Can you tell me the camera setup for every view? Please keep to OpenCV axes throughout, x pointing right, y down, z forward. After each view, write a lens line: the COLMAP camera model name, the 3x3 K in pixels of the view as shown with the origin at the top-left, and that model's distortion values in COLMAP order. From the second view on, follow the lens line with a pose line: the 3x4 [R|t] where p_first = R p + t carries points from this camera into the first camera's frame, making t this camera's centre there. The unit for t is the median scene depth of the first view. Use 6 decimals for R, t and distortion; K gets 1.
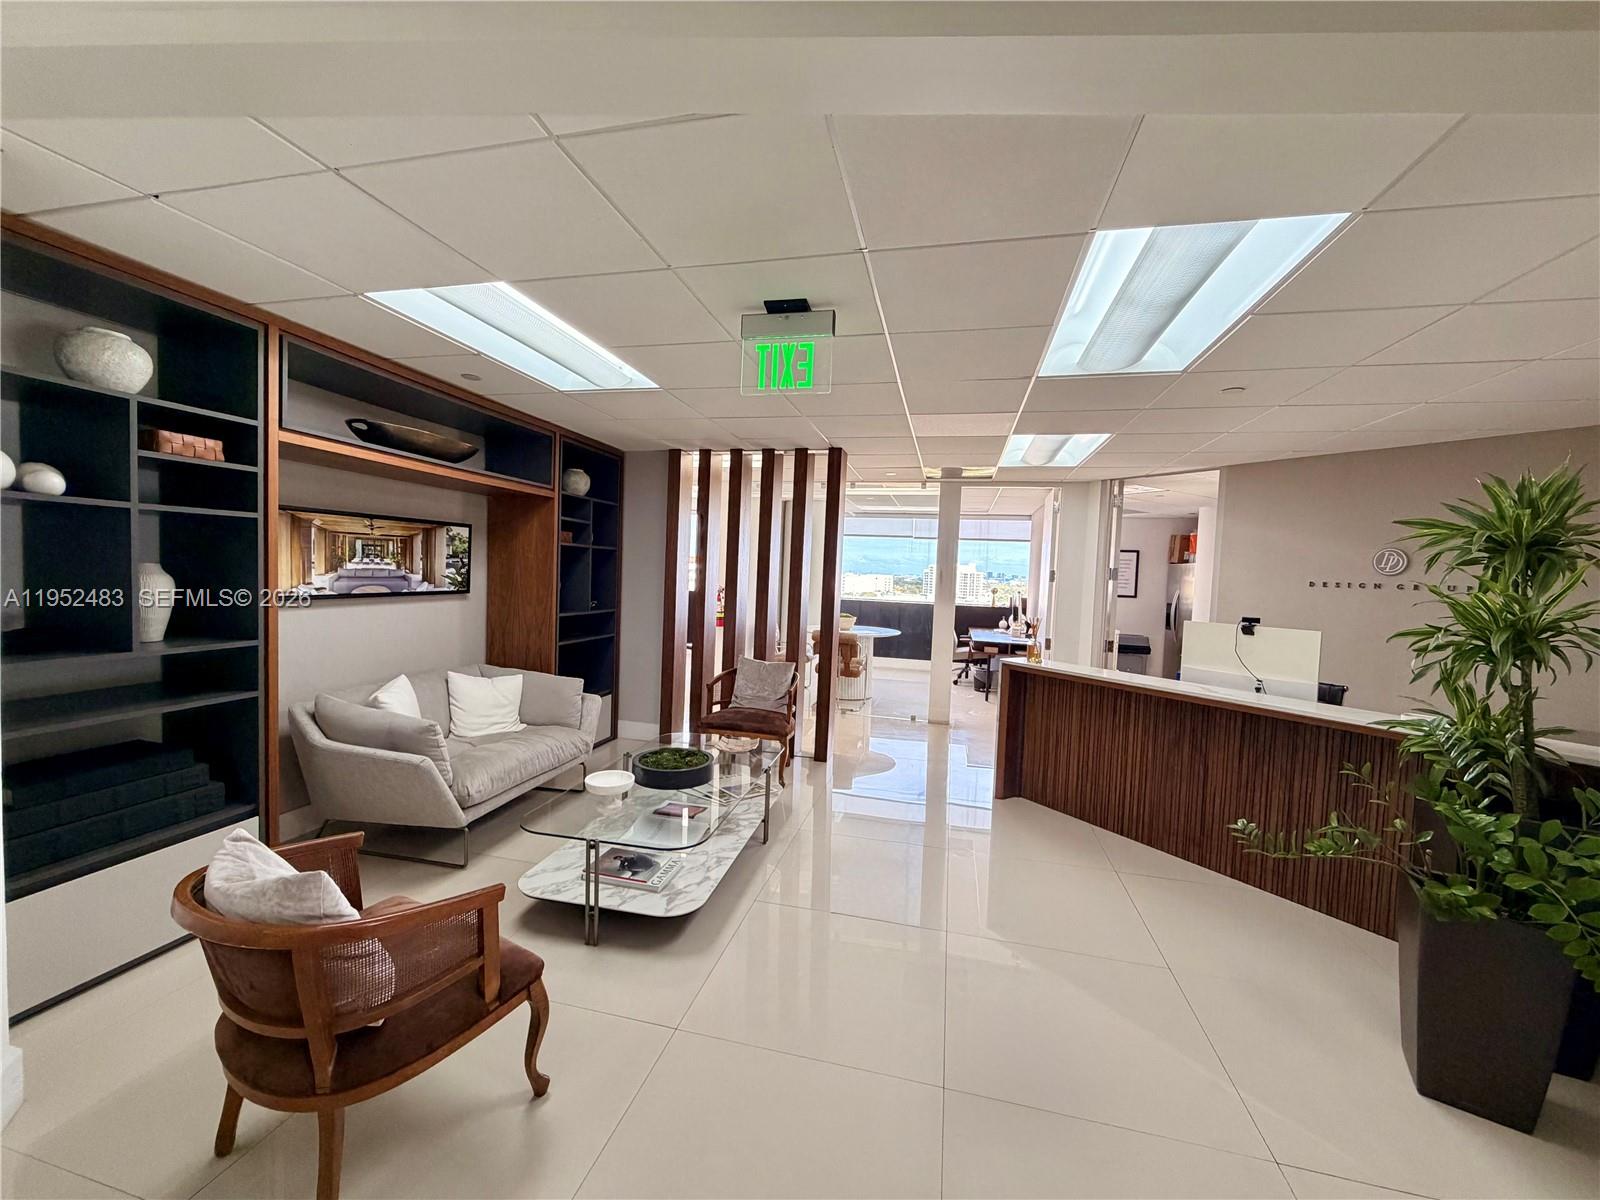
lens RADIAL K [[633.8, 0, 791.7], [0, 633.8, 605.8], [0, 0, 1]] dist [-0.000194, 0.000446]
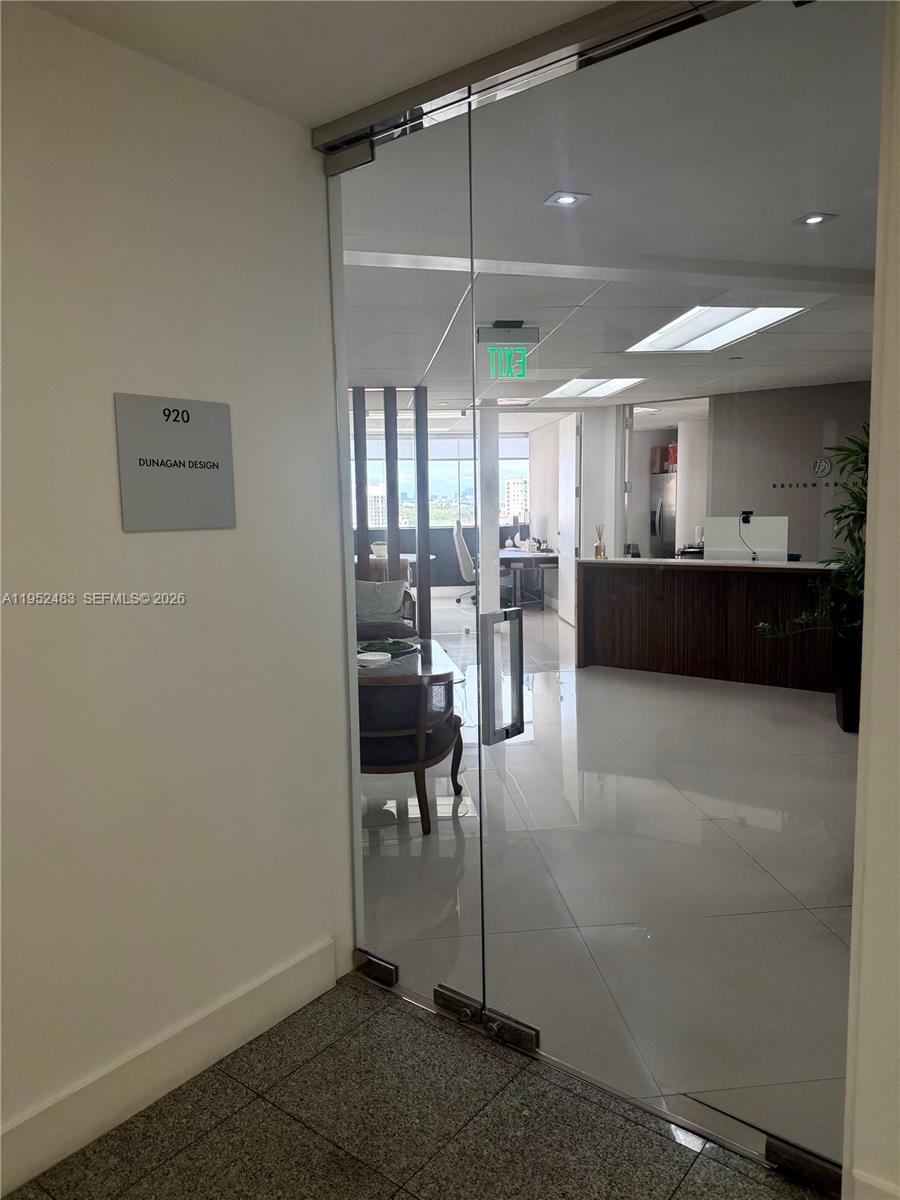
lens RADIAL K [[843.5, 0, 443.5], [0, 843.5, 603.5], [0, 0, 1]] dist [0.052967, -0.002109]
pose [[0.937529, -0.097876, 0.333857, -0.635112], [0.073791, 0.993721, 0.084109, 0.013734], [-0.339993, -0.054219, 0.938864, -0.645603]]
